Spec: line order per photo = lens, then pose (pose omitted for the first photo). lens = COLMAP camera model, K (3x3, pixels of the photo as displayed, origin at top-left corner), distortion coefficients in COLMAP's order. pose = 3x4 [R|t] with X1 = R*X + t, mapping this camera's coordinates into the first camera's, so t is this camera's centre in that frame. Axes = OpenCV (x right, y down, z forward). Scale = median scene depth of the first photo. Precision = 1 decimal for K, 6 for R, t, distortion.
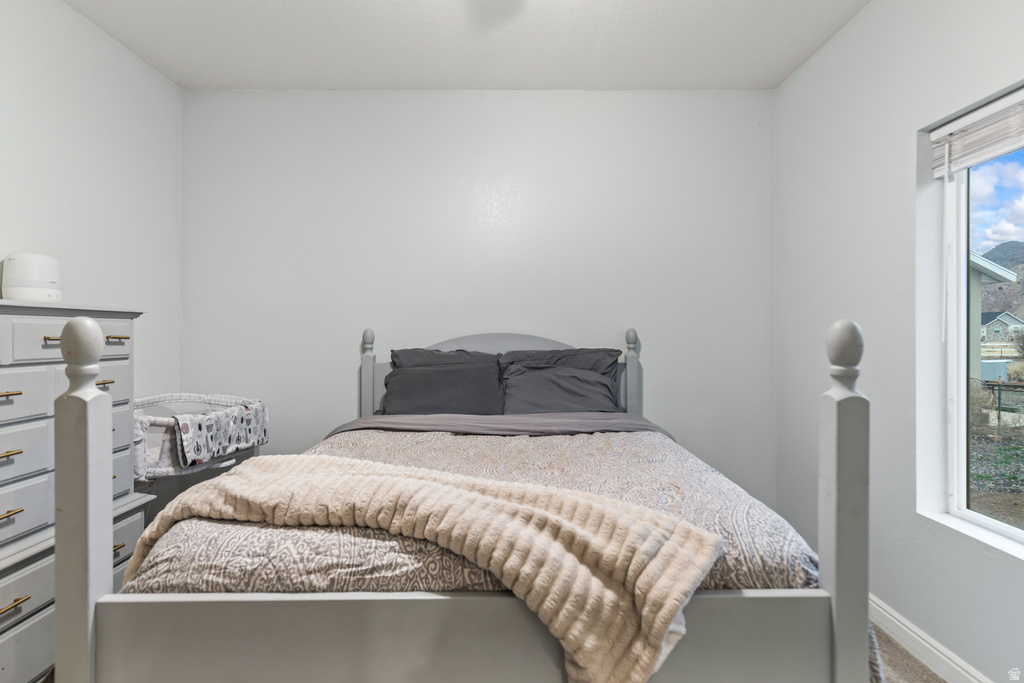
lens RADIAL K [[535.7, 0, 511.5], [0, 535.7, 332.7], [0, 0, 1]] dist [0.019454, -0.000413]
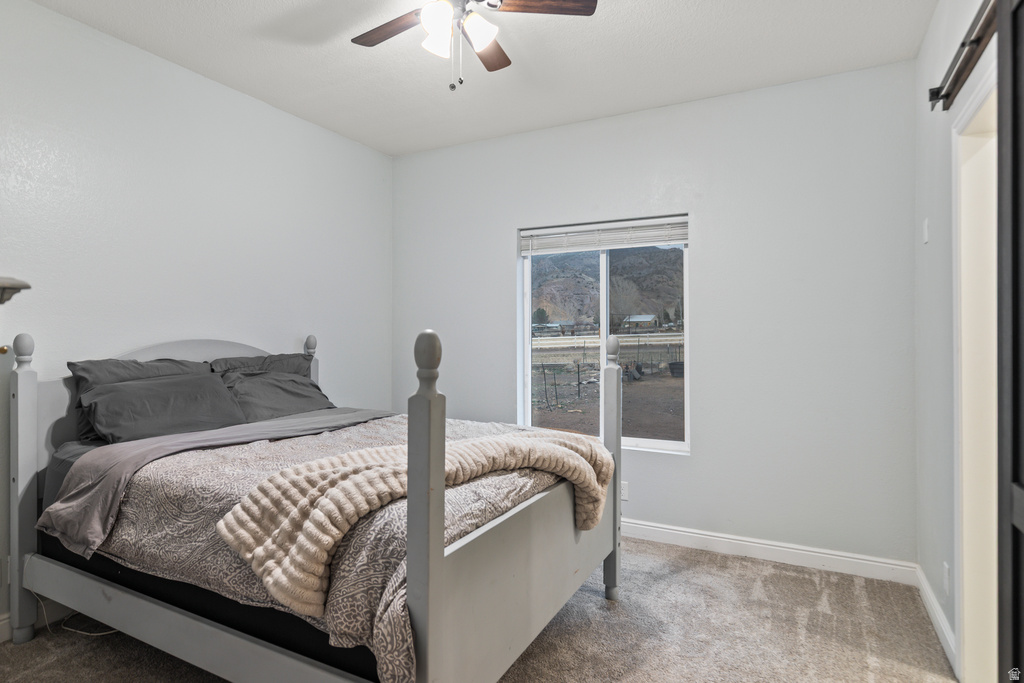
lens RADIAL K [[561.4, 0, 512.0], [0, 561.4, 336.8], [0, 0, 1]] dist [0.004547, -0.000095]
pose [[0.463482, 0.004494, 0.886095, -1.706520], [-0.001189, 0.999989, -0.004450, 0.000502], [-0.886105, 0.001009, 0.463483, 0.255641]]
